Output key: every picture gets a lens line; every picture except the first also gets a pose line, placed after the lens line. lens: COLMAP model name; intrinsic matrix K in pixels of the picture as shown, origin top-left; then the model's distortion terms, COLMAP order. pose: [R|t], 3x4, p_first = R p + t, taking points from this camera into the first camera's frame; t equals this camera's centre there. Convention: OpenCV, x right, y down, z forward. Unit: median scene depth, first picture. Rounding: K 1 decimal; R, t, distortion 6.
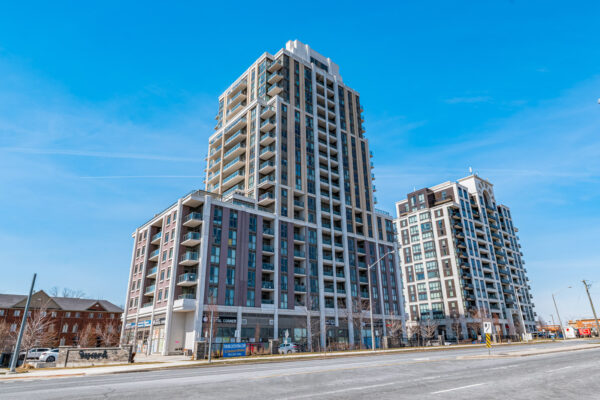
lens RADIAL K [[372.6, 0, 300.0], [0, 372.6, 200.0], [0, 0, 1]] dist [0.029907, 0.000202]
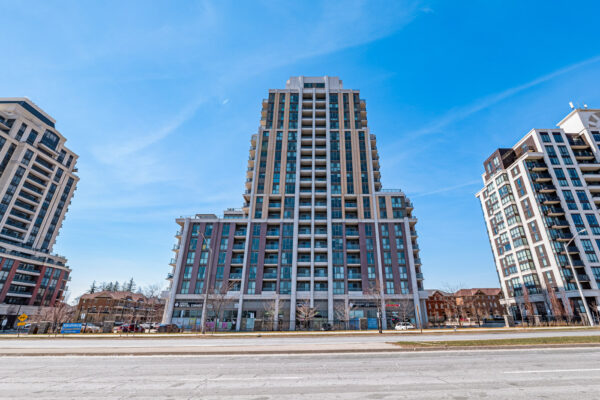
lens RADIAL K [[253.2, 0, 302.5], [0, 253.2, 220.7], [0, 0, 1]] dist [-0.001891, -0.000116]
pose [[0.770422, -0.219812, -0.598442, 0.470288], [0.220043, 0.972680, -0.073993, 0.120153], [0.598357, -0.074677, 0.797742, 0.355786]]
